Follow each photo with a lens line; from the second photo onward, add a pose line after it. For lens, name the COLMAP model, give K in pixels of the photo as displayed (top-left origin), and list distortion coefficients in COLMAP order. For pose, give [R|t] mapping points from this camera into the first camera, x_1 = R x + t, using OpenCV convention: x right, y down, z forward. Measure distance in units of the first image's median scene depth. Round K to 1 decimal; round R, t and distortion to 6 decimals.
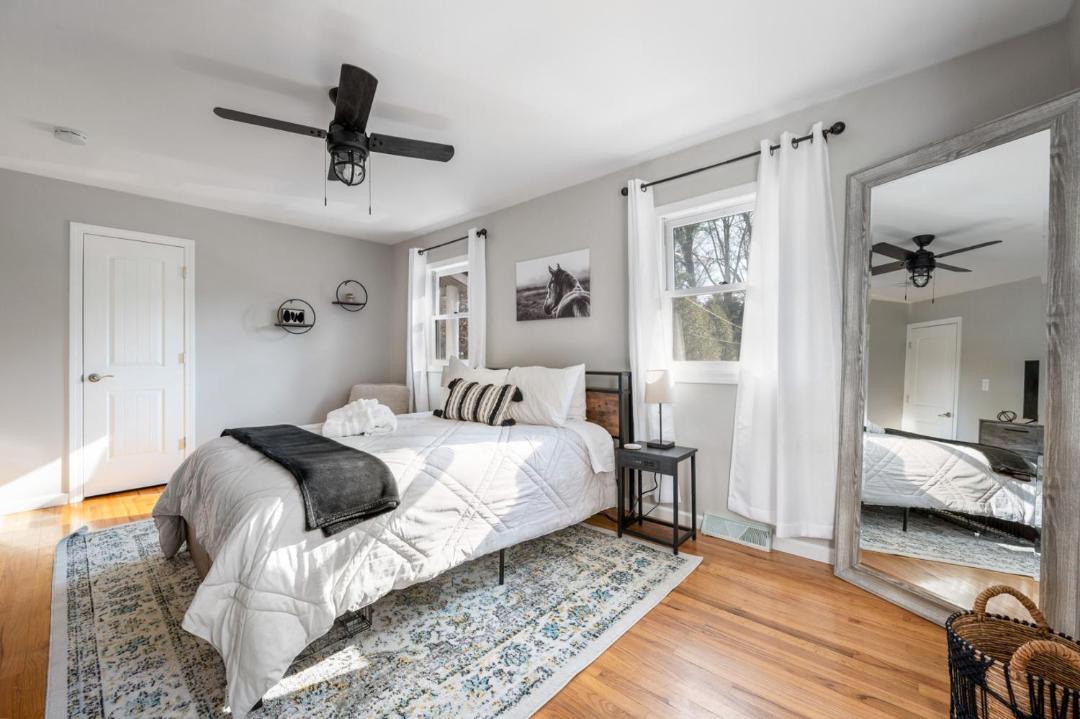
lens RADIAL K [[422.9, 0, 556.3], [0, 422.9, 355.5], [0, 0, 1]] dist [-0.002538, -0.001148]
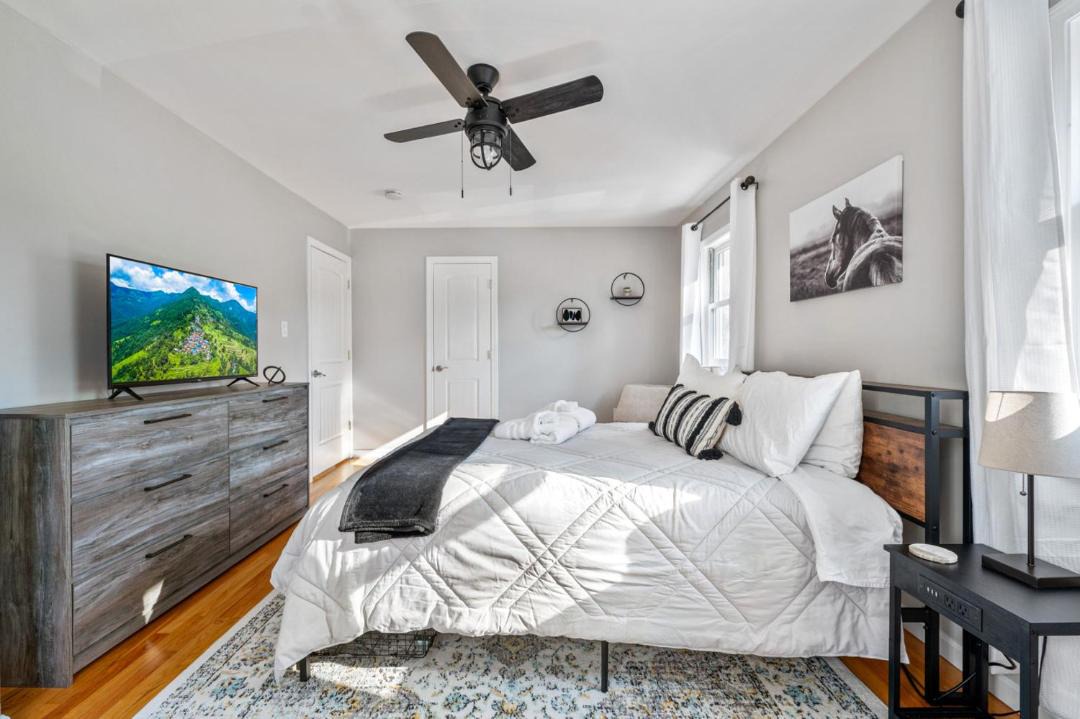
lens RADIAL K [[454.6, 0, 538.3], [0, 454.6, 357.8], [0, 0, 1]] dist [-0.006284, -0.001511]
pose [[0.650579, 0.011533, -0.759351, 0.216699], [-0.003733, 0.999921, 0.011989, -0.001746], [0.759429, -0.004965, 0.650571, 0.279137]]
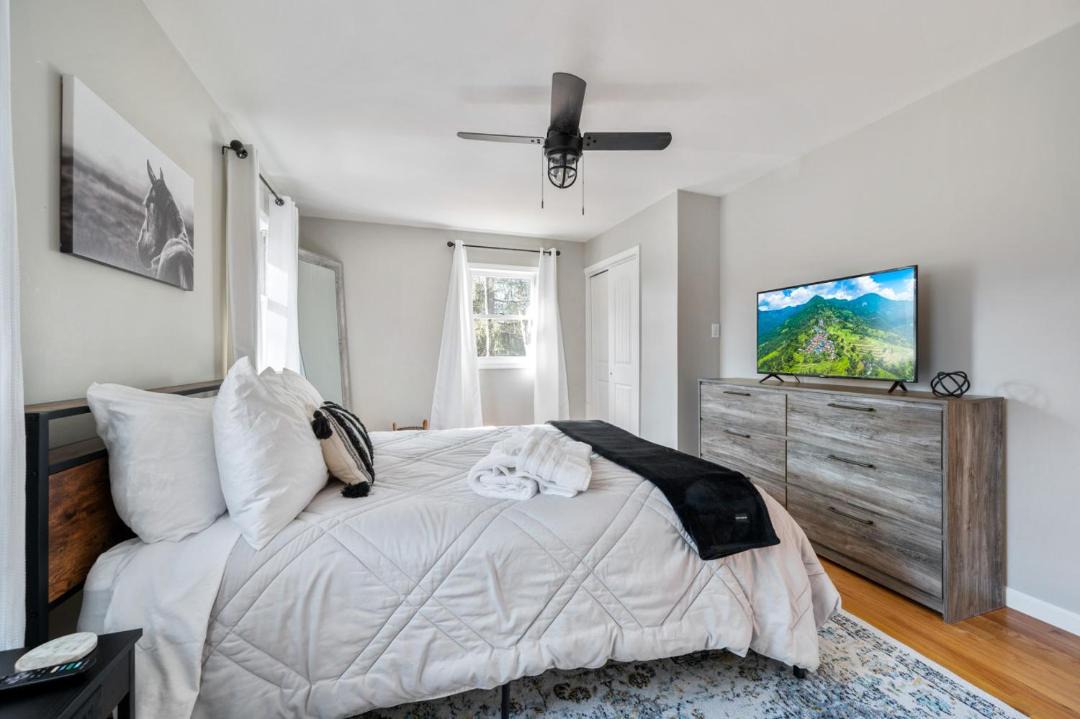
lens RADIAL K [[422.9, 0, 539.9], [0, 422.9, 353.8], [0, 0, 1]] dist [-0.002538, -0.001148]
pose [[-0.851789, 0.003927, 0.523870, -0.654994], [0.007616, 0.999959, 0.004887, -0.003494], [-0.523829, 0.008153, -0.851784, 1.251478]]
